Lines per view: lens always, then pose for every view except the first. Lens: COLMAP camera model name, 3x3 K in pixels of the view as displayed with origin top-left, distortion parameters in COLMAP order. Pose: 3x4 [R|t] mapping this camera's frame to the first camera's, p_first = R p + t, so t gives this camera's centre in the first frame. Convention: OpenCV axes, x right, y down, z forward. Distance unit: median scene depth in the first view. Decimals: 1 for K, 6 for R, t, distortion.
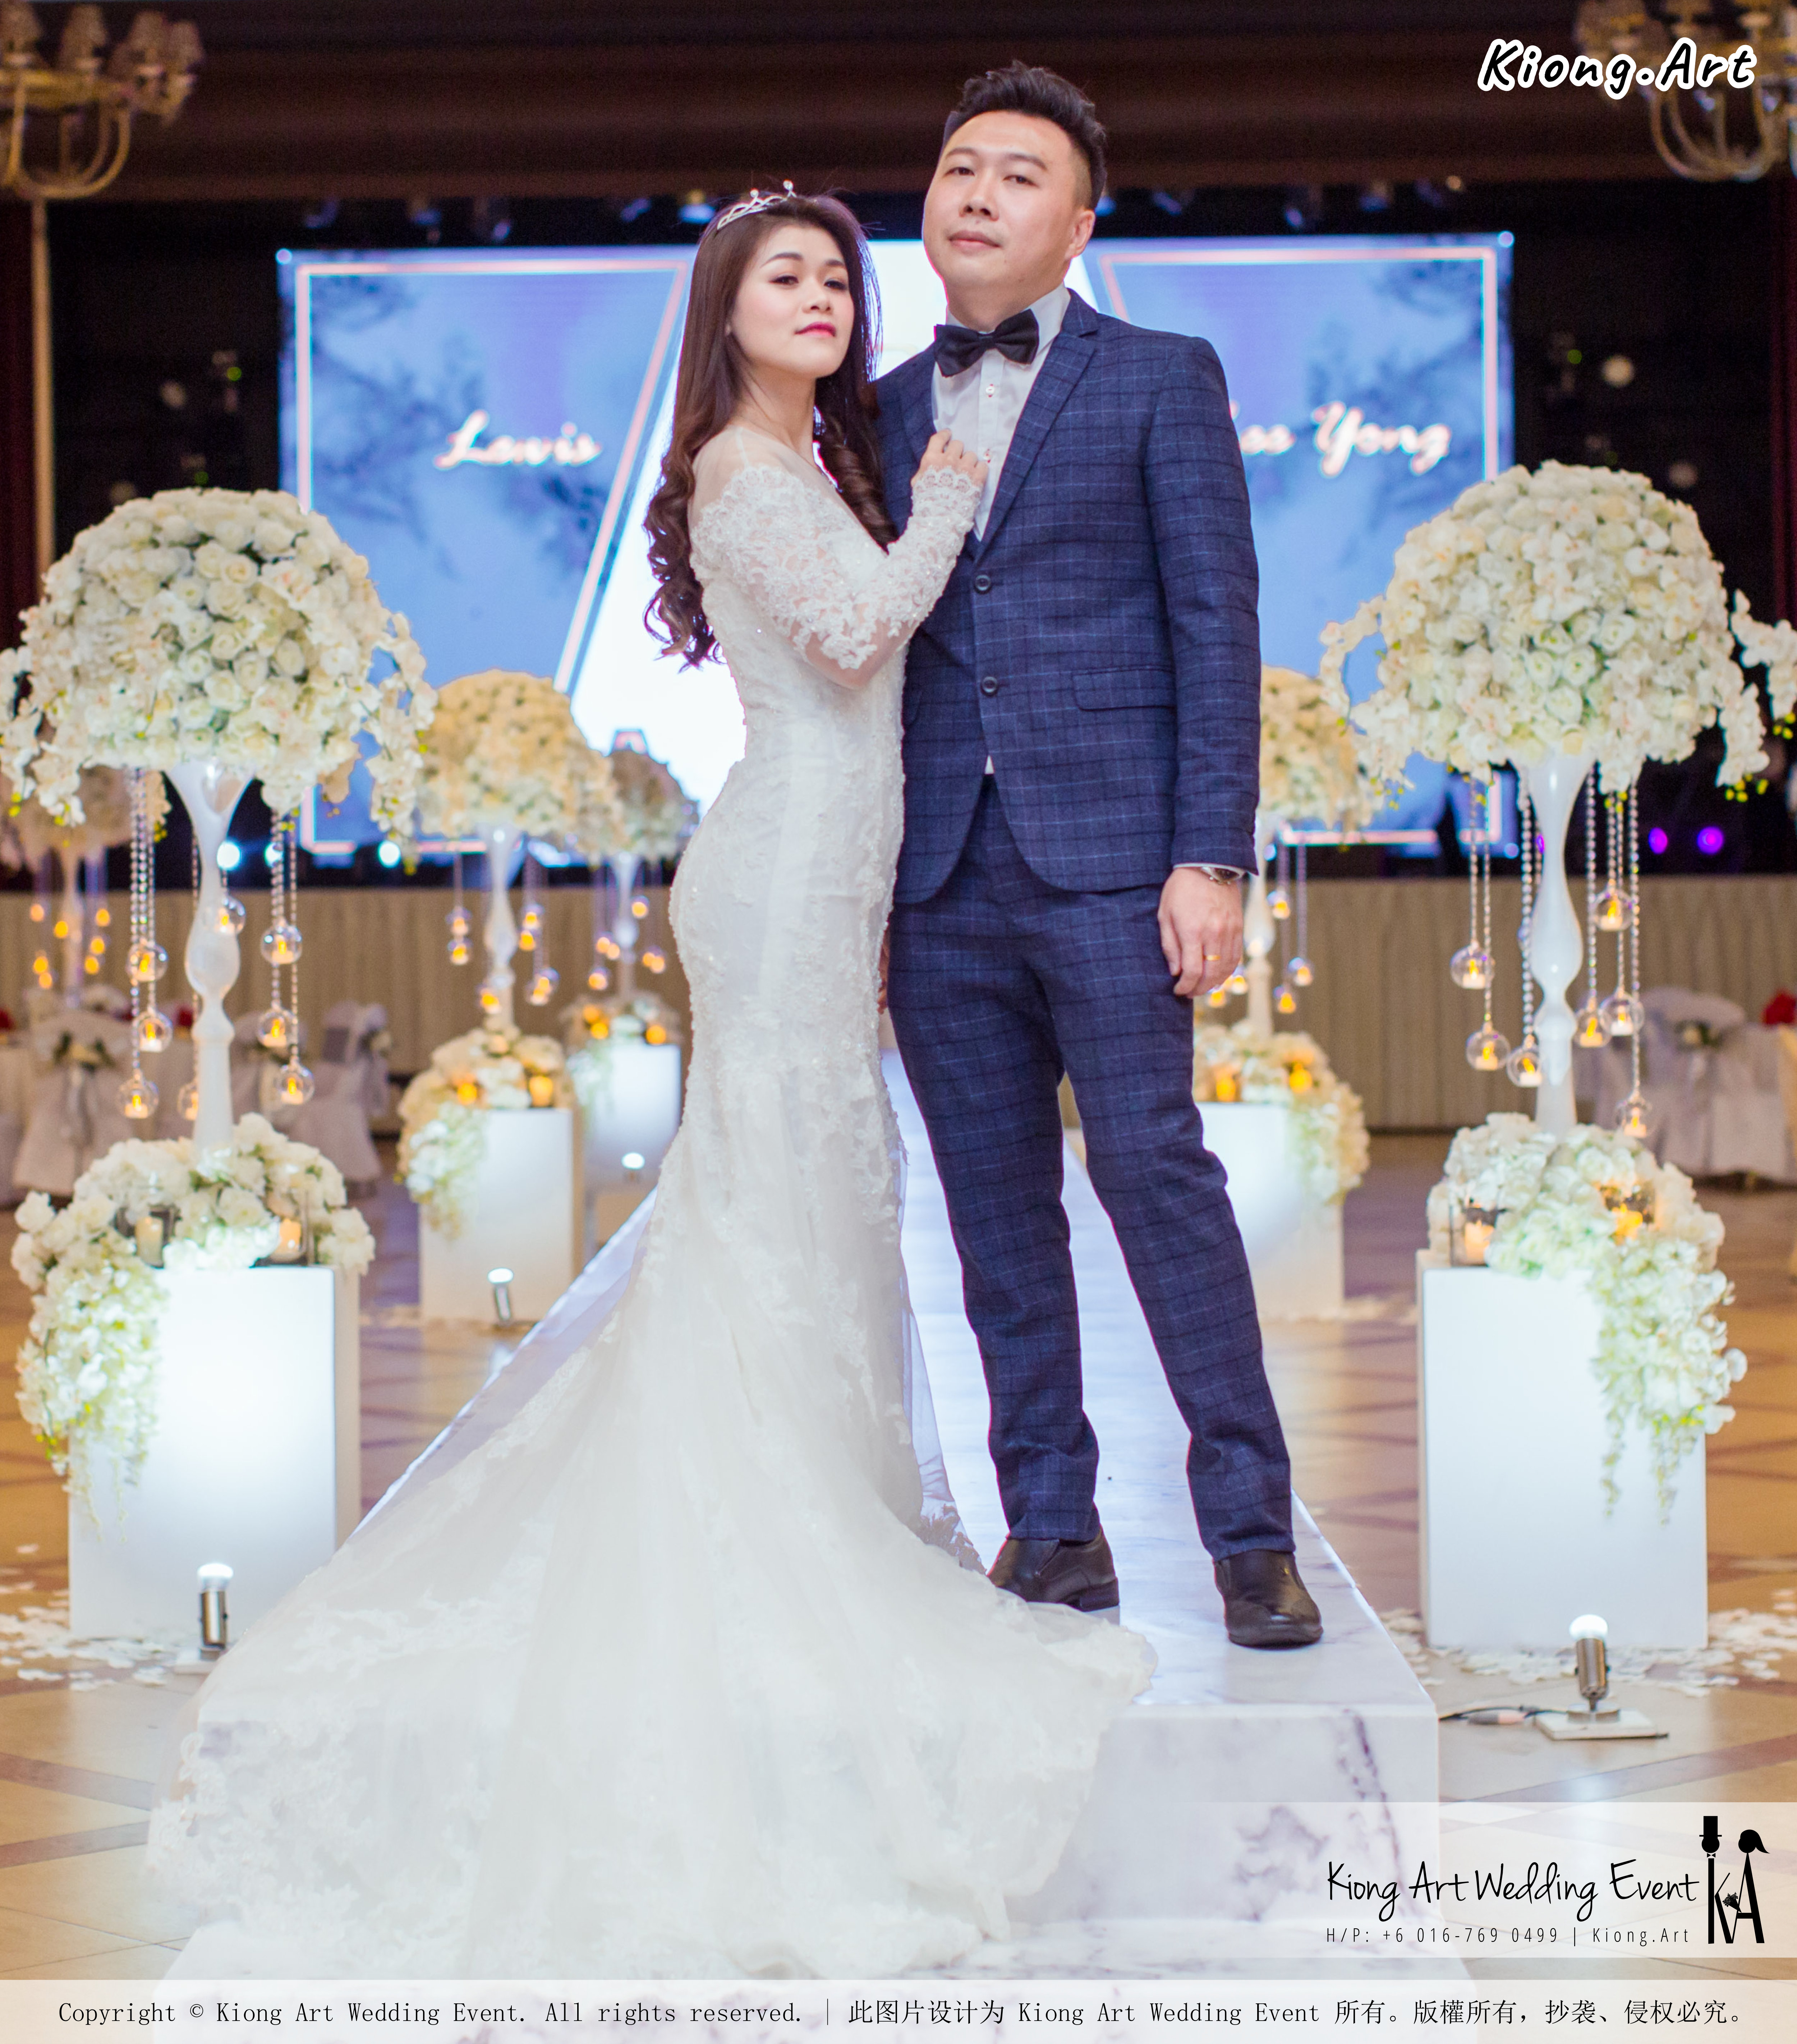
lens RADIAL K [[4683.3, 0, 737.9], [0, 4683.3, 885.1], [0, 0, 1]] dist [0.004138, 0.148769]
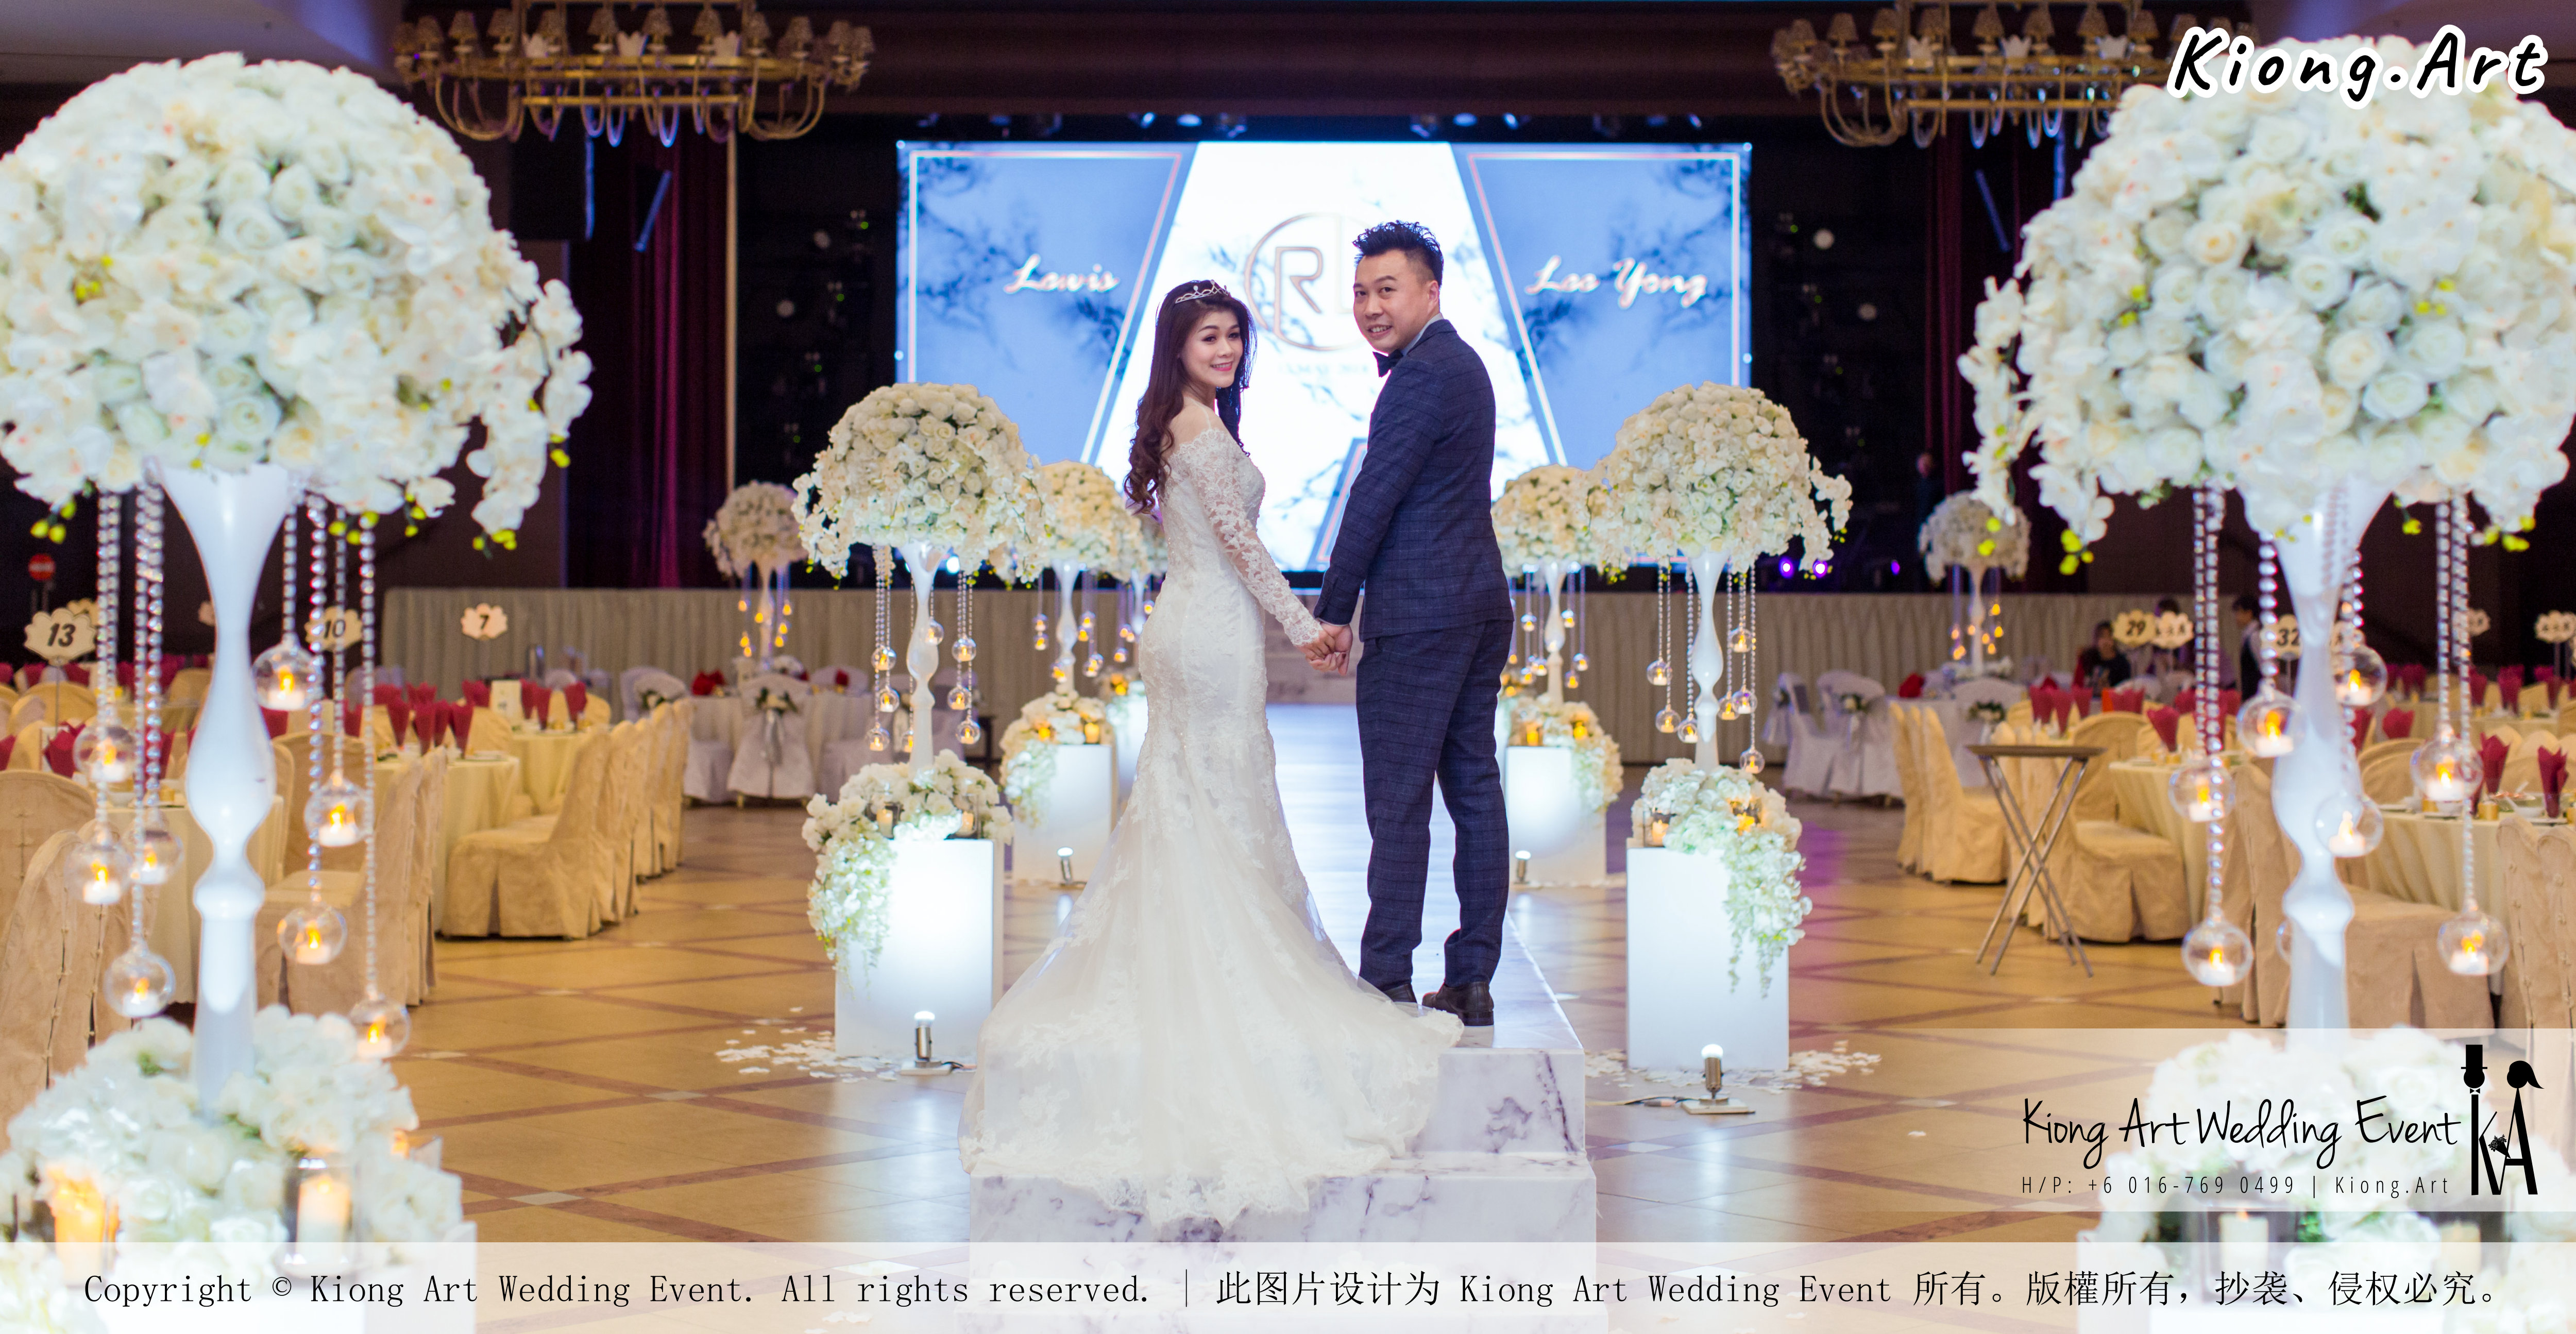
lens RADIAL K [[3608.3, 0, 1288.2], [0, 3608.3, 475.4], [0, 0, 1]] dist [0.024733, -0.016032]
pose [[0.999576, 0.014336, 0.025351, -0.014034], [-0.013702, 0.999593, -0.025012, -0.019794], [-0.025699, 0.024654, 0.999366, -0.322849]]
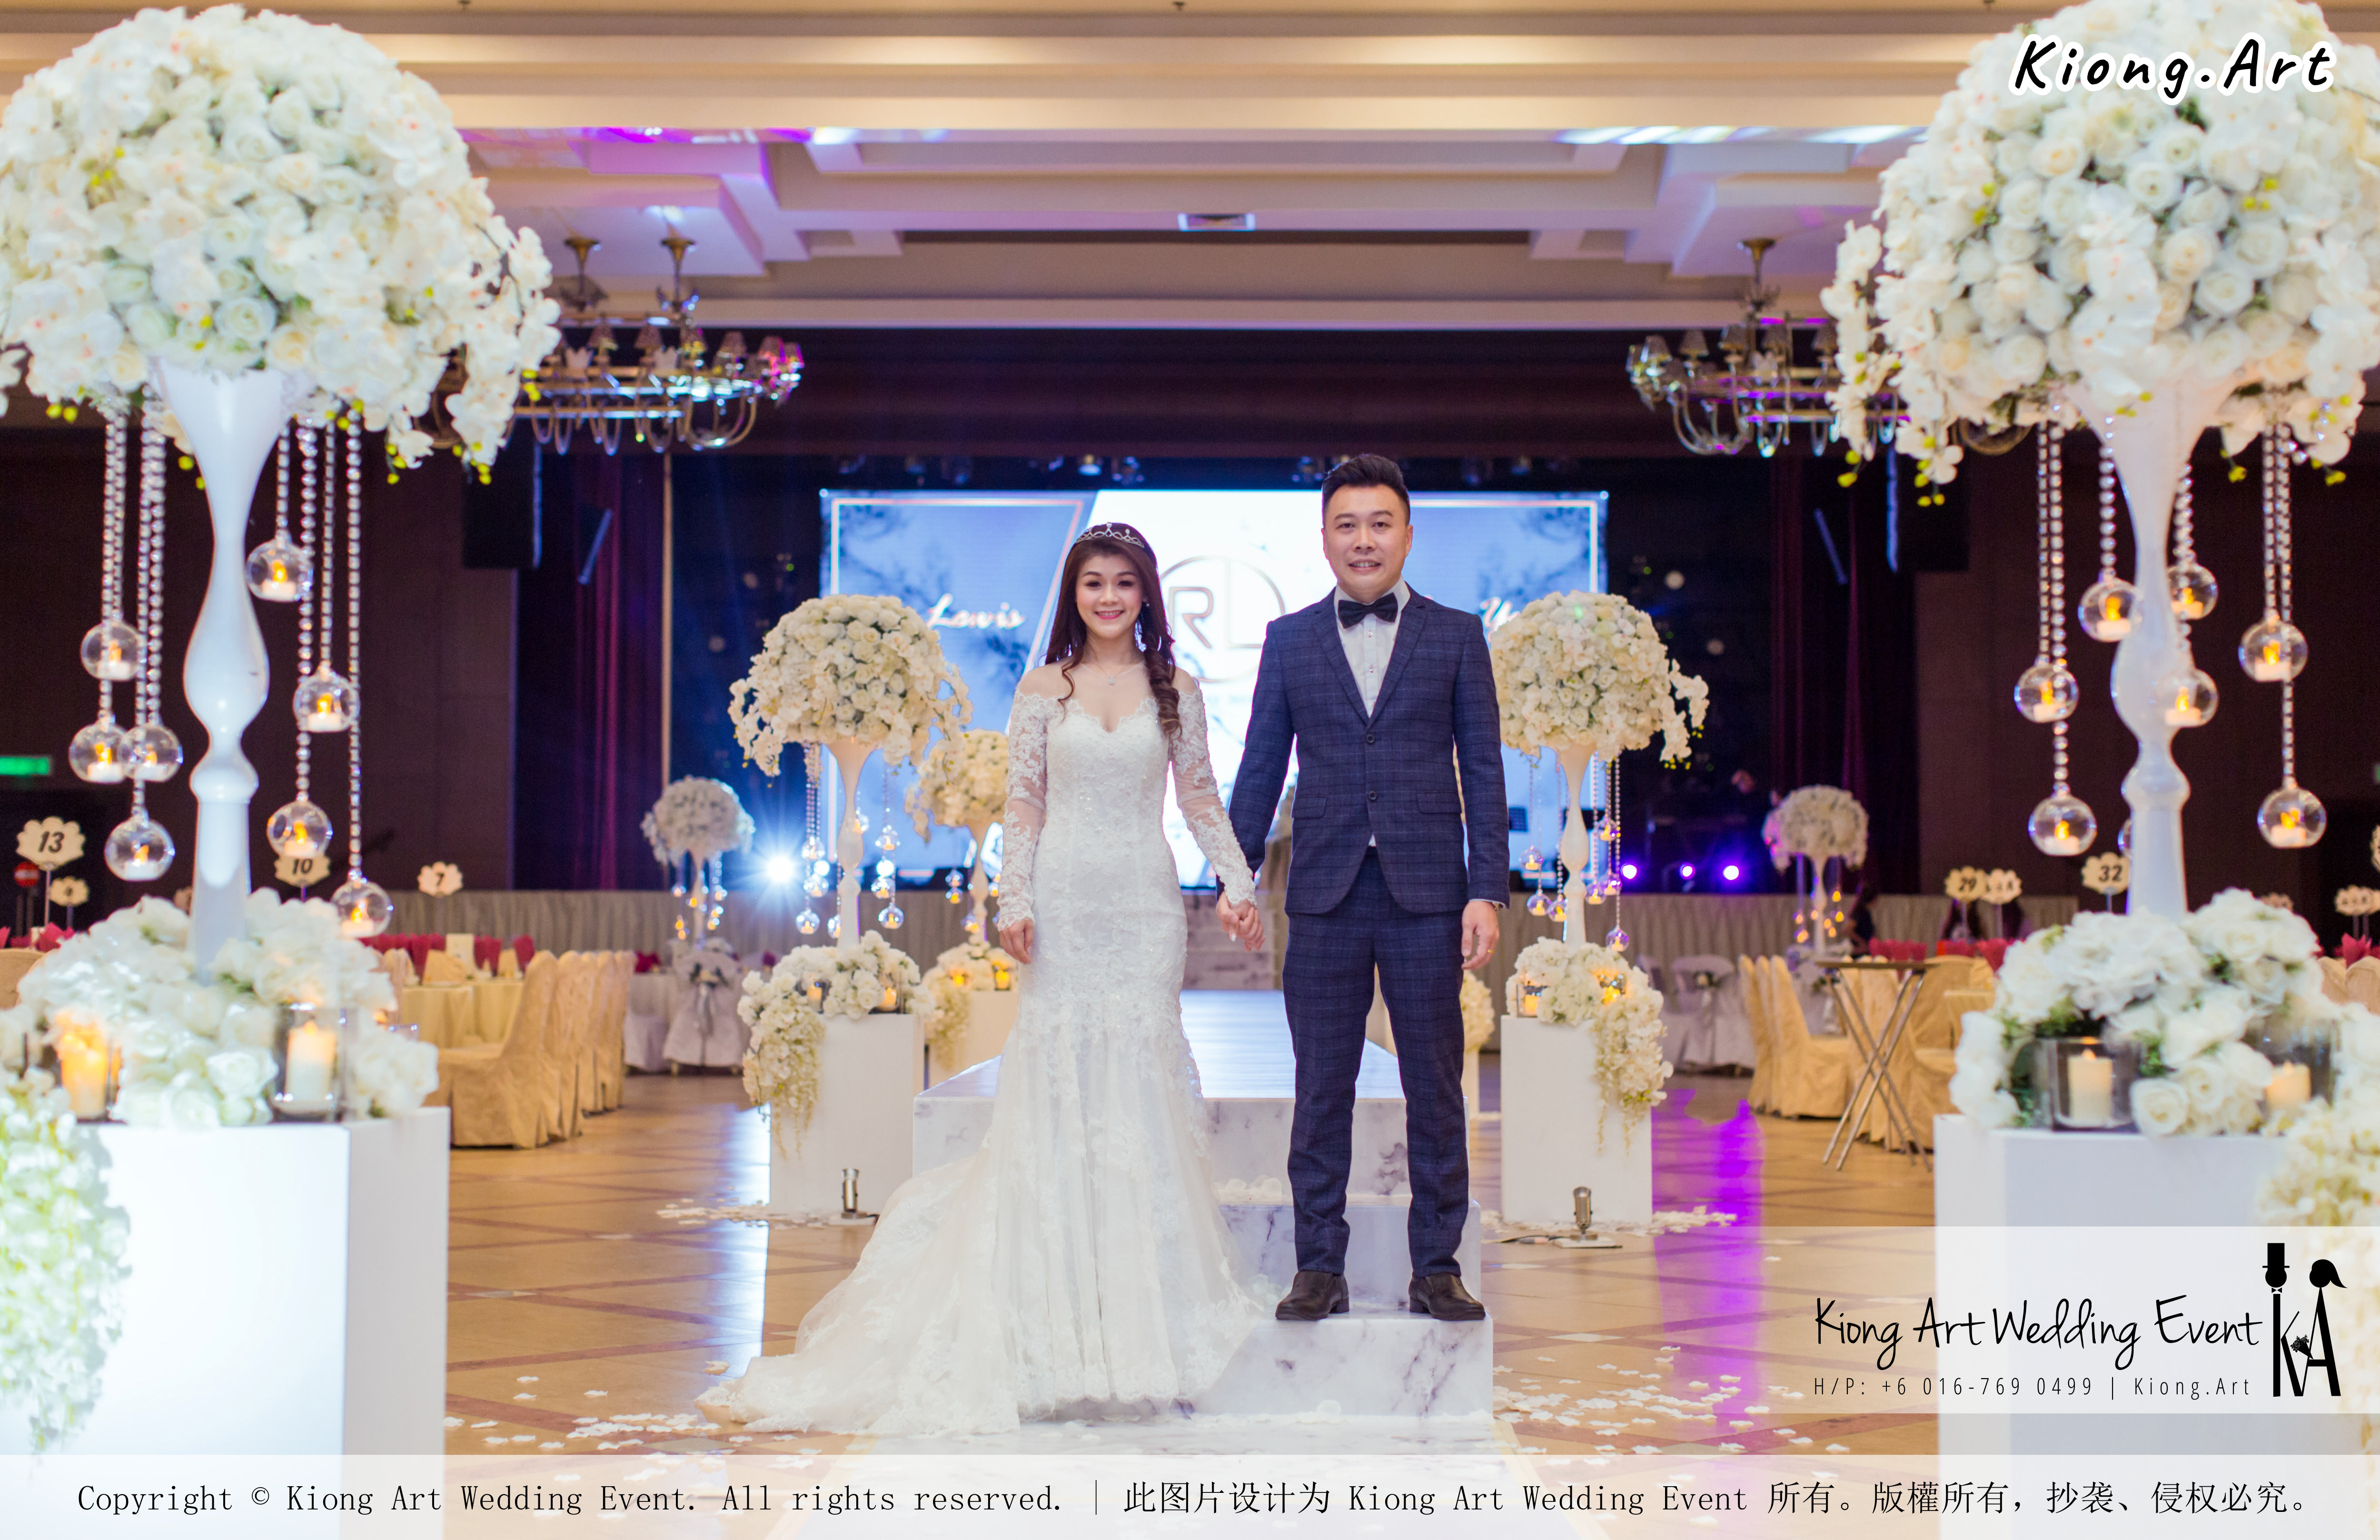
lens RADIAL K [[3335.2, 0, 1190.0], [0, 3335.2, 770.0], [0, 0, 1]] dist [0.020788, -0.003439]
pose [[0.999476, 0.014440, 0.028956, -0.017487], [-0.012759, 0.998268, -0.057432, 0.060215], [-0.029736, 0.057032, 0.997929, -0.320172]]
